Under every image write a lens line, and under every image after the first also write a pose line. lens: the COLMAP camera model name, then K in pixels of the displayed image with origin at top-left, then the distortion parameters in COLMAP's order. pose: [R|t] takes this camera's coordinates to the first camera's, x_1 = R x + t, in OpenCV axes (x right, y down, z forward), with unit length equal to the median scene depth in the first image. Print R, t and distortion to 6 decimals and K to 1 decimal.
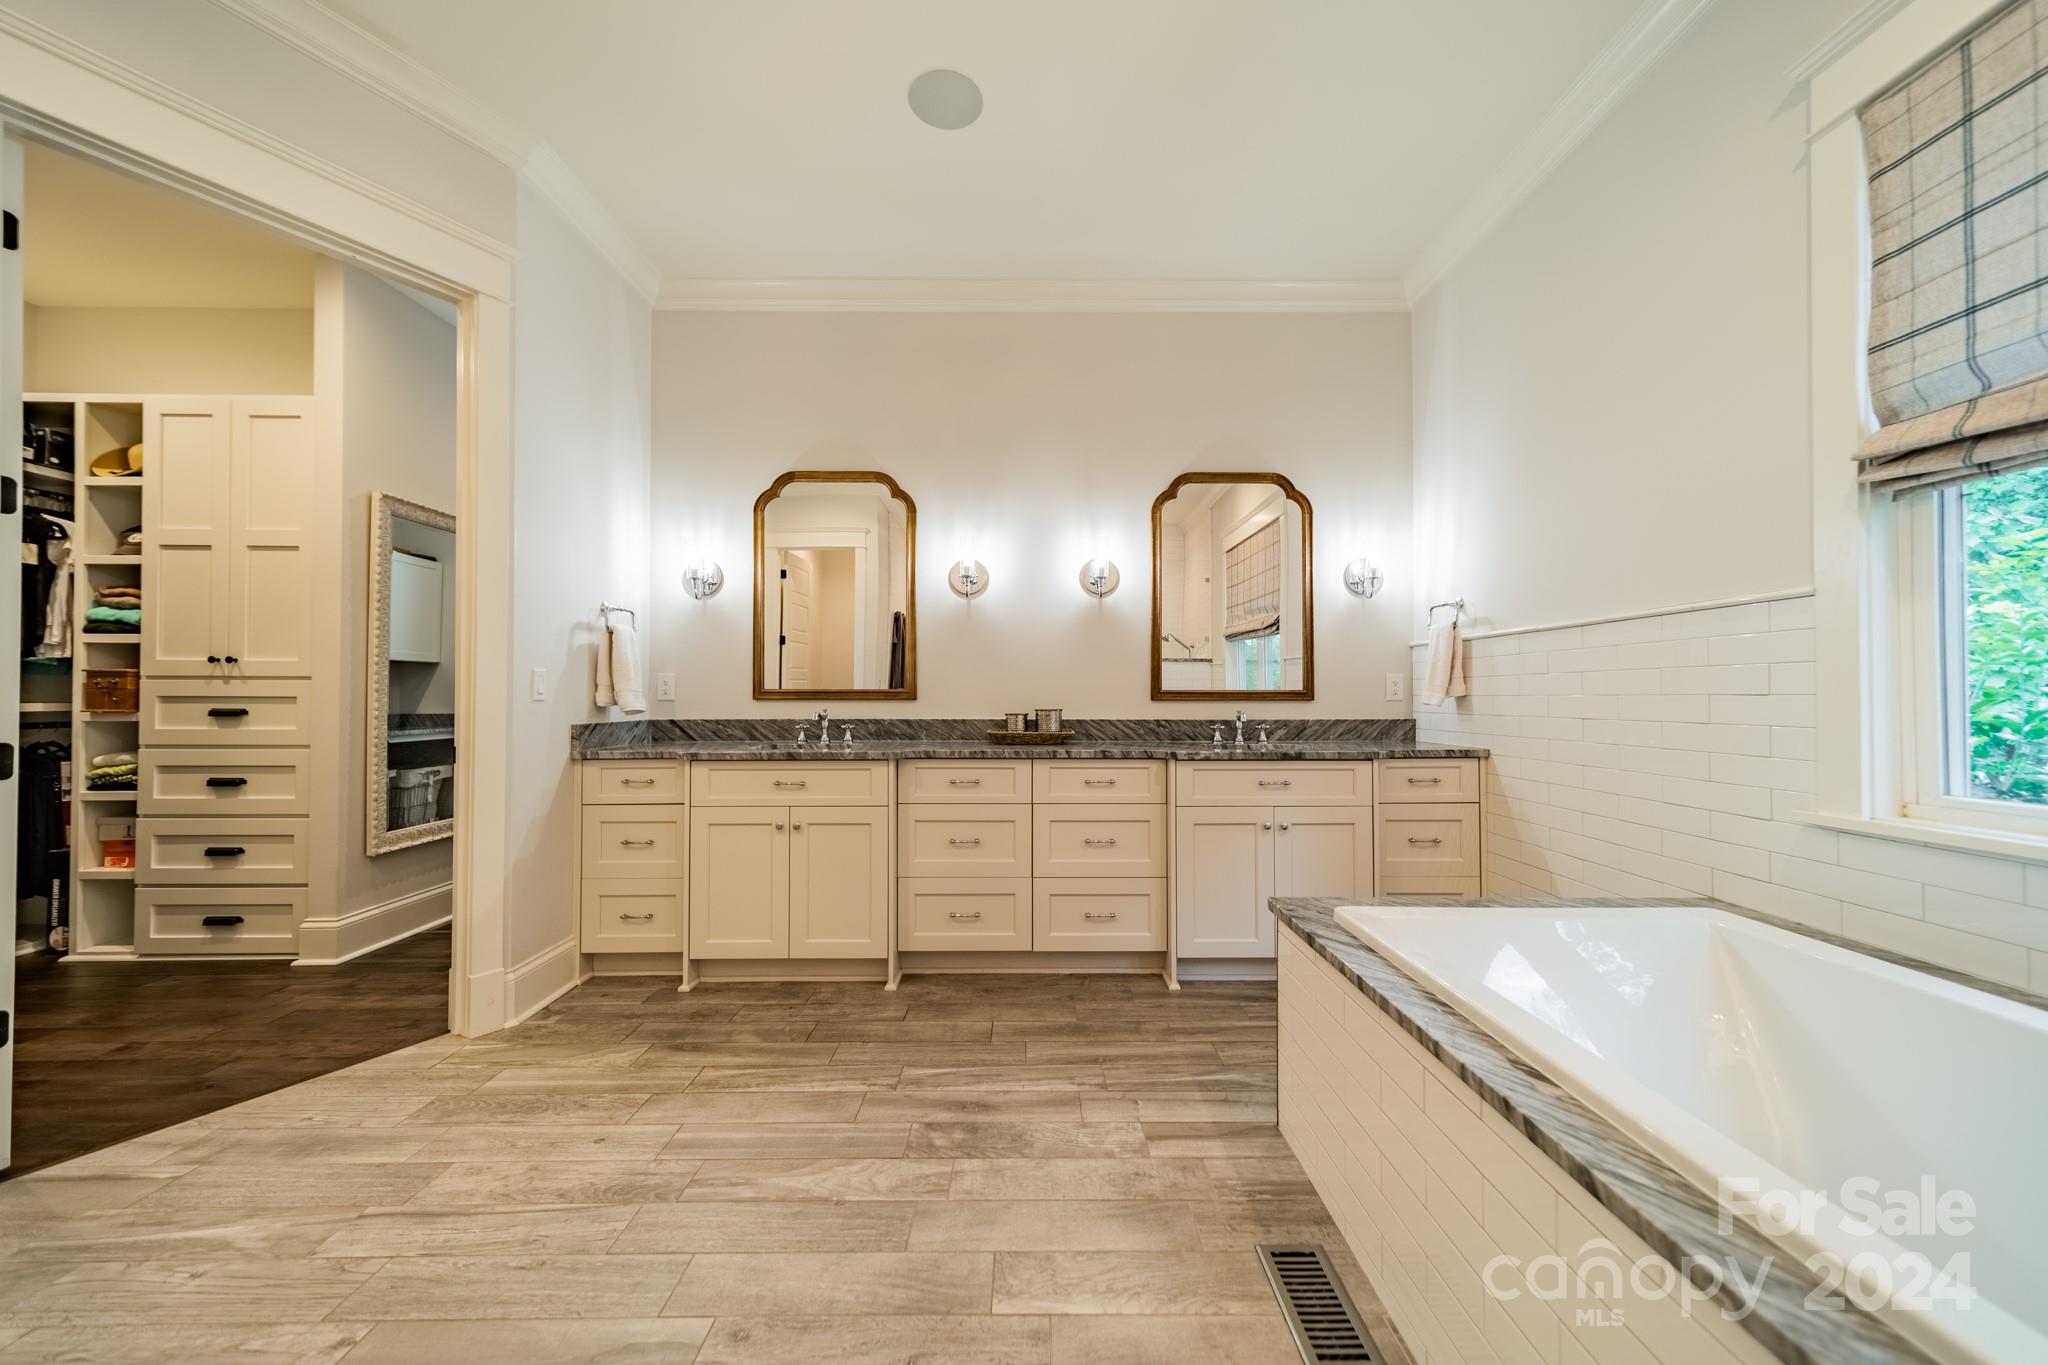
lens RADIAL K [[733.6, 0, 1024.8], [0, 733.6, 687.6], [0, 0, 1]] dist [0.007560, 0.000140]
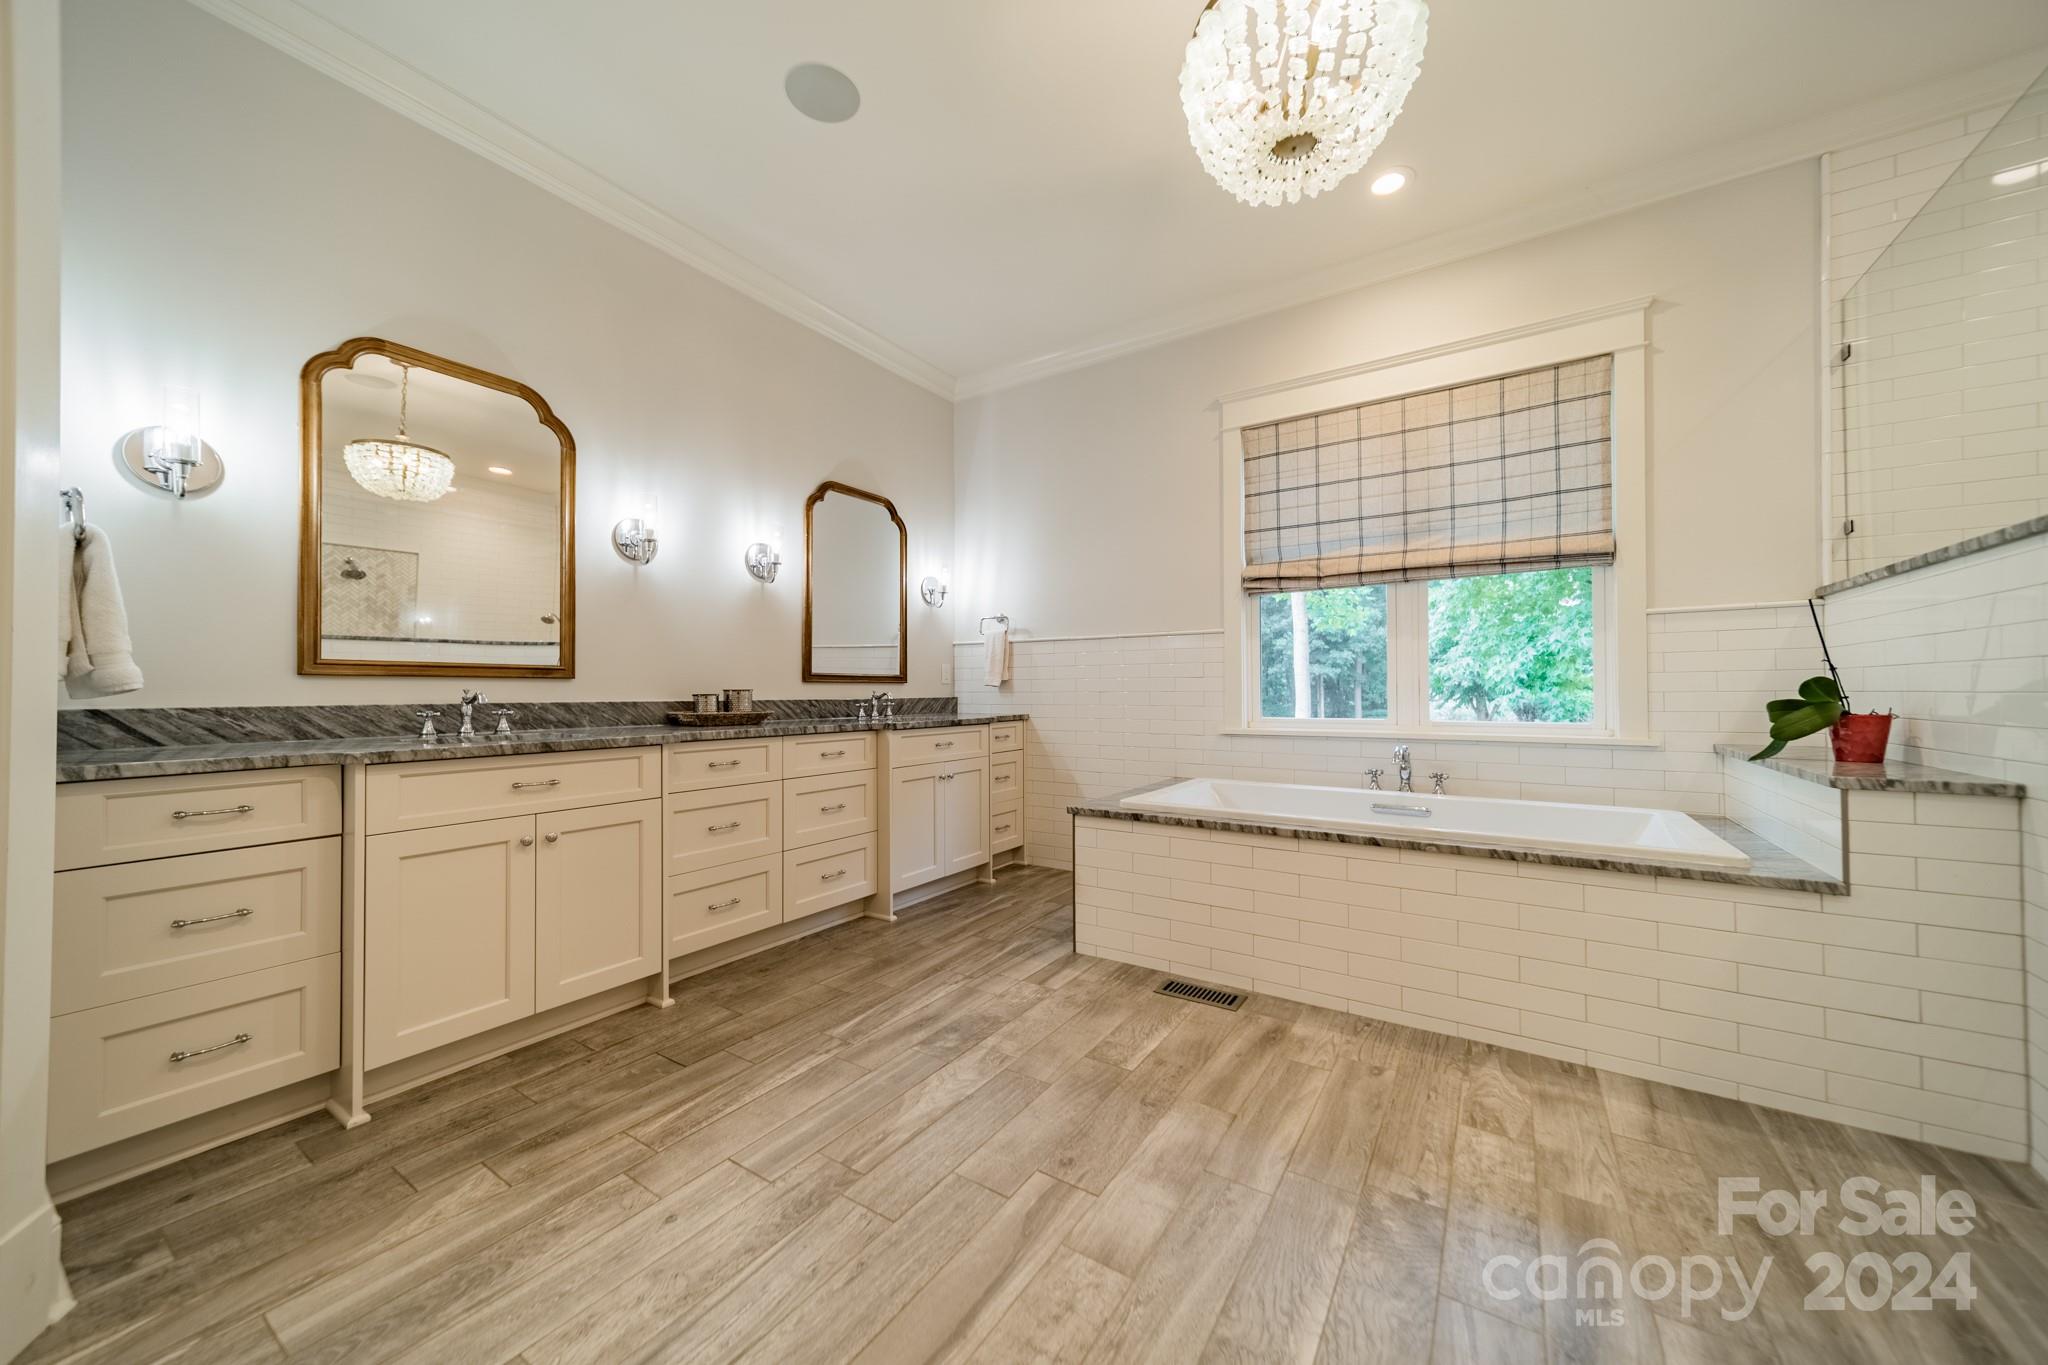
lens RADIAL K [[733.6, 0, 1009.6], [0, 733.6, 681.7], [0, 0, 1]] dist [0.007560, 0.000140]
pose [[0.561163, 0.009473, 0.827651, -0.684414], [-0.008958, 0.999945, -0.005372, 0.024451], [-0.827657, -0.004399, 0.561217, 0.168158]]
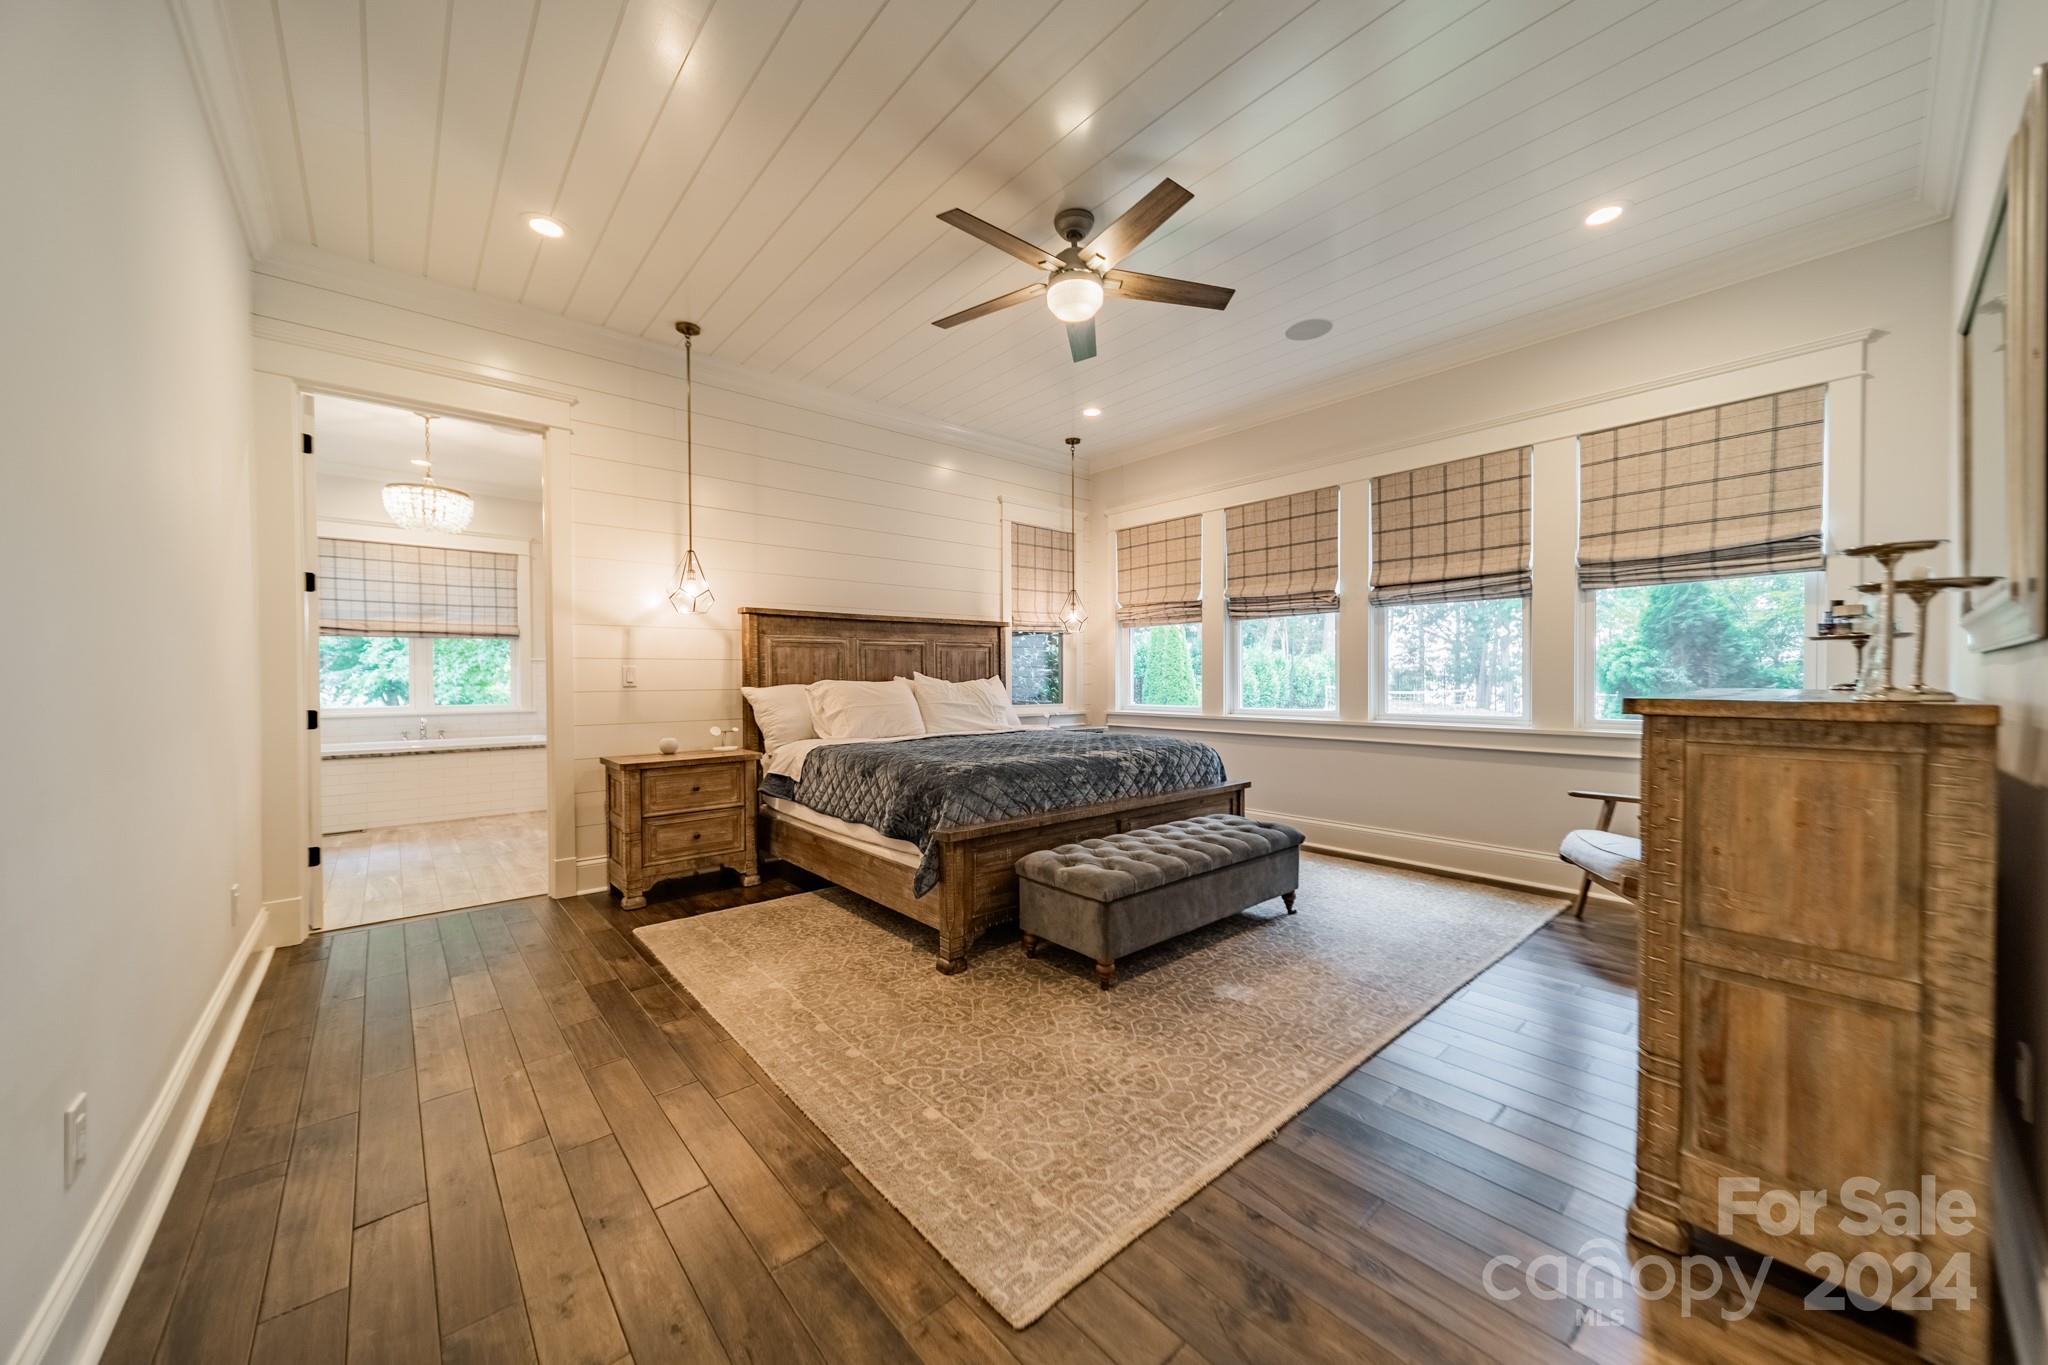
lens RADIAL K [[733.6, 0, 1061.2], [0, 733.6, 682.8], [0, 0, 1]] dist [0.007560, 0.000140]
pose [[-0.676958, -0.000480, 0.736022, -2.528369], [0.001879, 0.999995, 0.002381, -0.003286], [-0.736019, 0.002995, -0.676954, 0.395146]]
